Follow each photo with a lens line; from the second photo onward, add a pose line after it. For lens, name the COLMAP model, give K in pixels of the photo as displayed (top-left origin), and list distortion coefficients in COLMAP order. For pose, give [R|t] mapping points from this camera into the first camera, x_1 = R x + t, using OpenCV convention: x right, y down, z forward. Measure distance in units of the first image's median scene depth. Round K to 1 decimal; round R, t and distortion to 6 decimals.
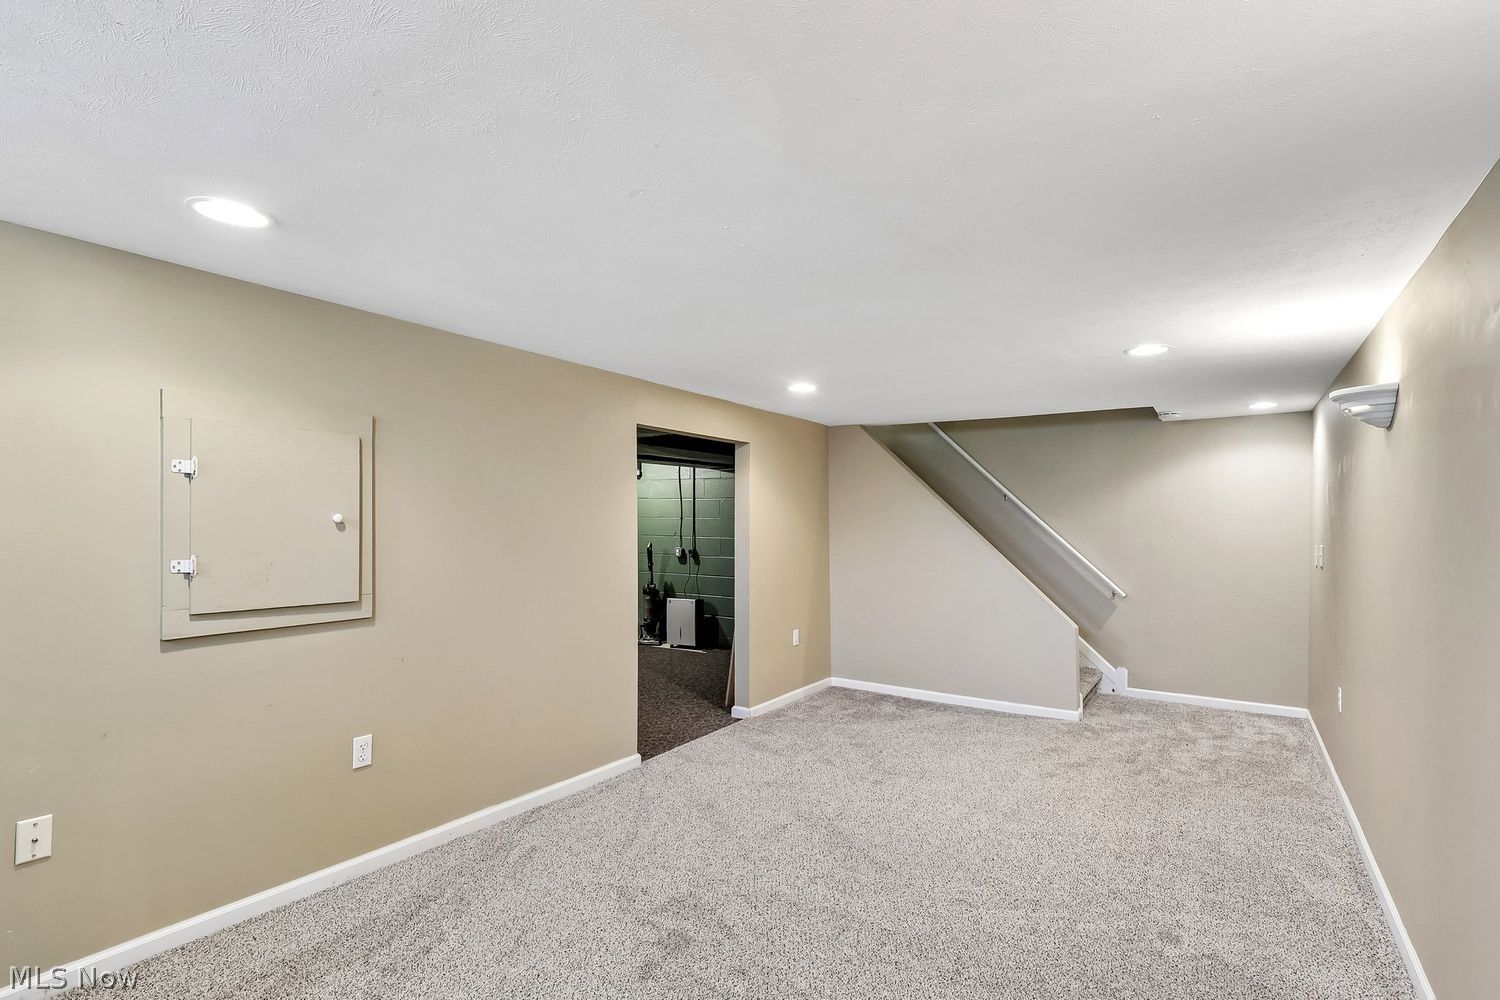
lens RADIAL K [[708.0, 0, 747.2], [0, 708.0, 512.1], [0, 0, 1]] dist [0.000495, 0.000468]
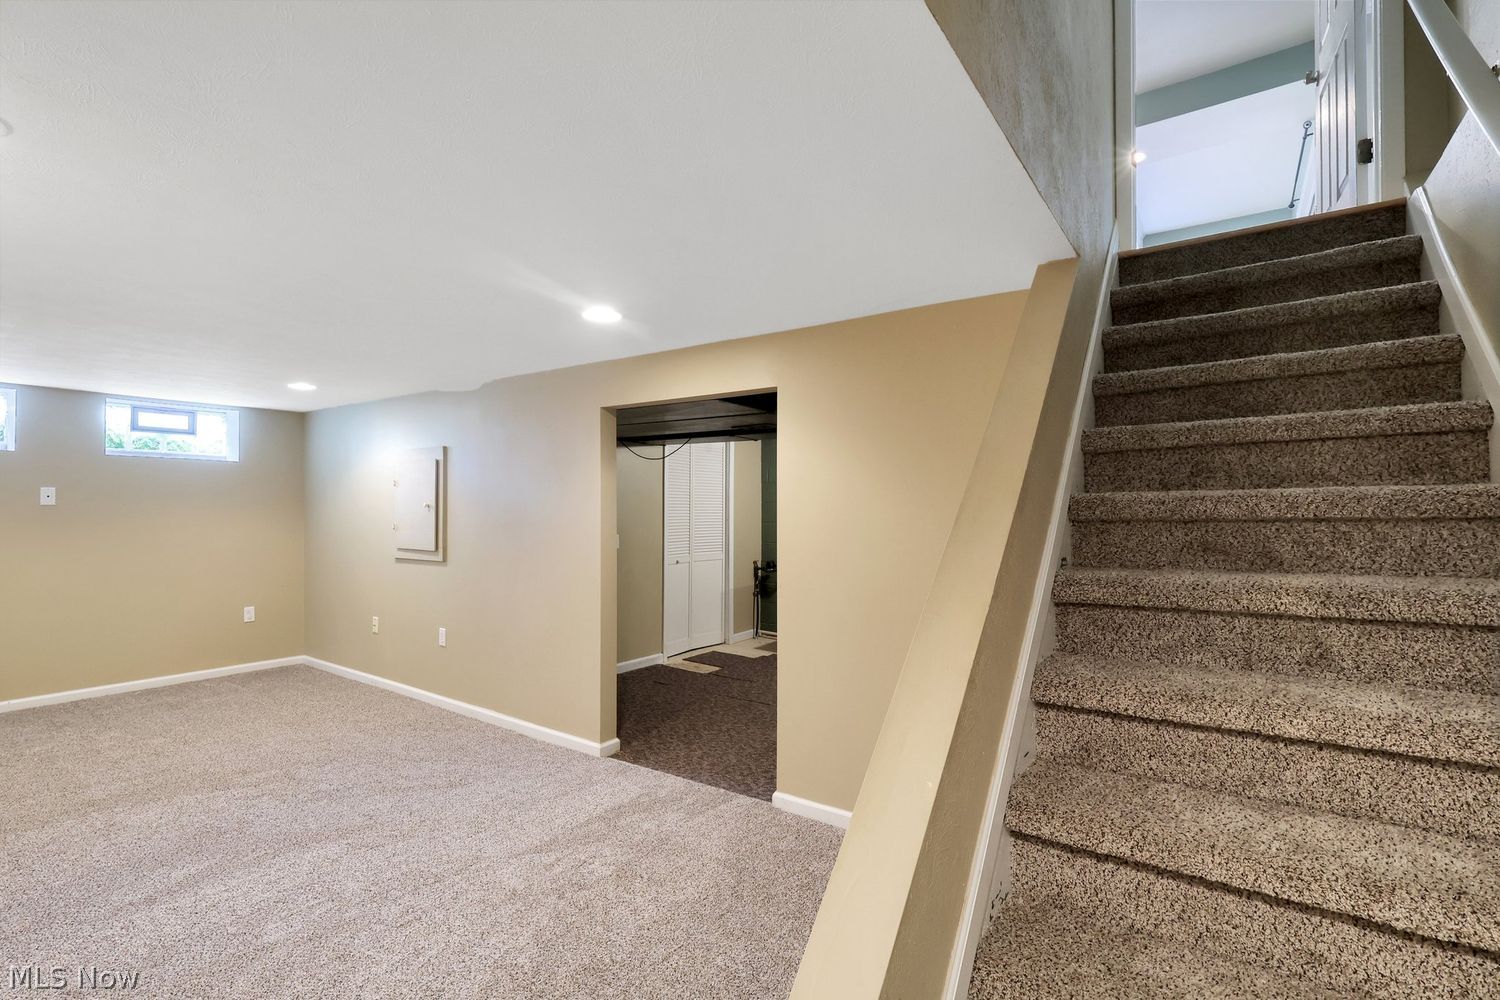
lens RADIAL K [[712.3, 0, 745.7], [0, 712.3, 490.3], [0, 0, 1]] dist [-0.001318, 0.001250]
pose [[-0.010137, -0.028065, -0.999555, 0.920888], [0.003590, 0.999599, -0.028102, 0.019173], [0.999942, -0.003873, -0.010032, 1.330949]]
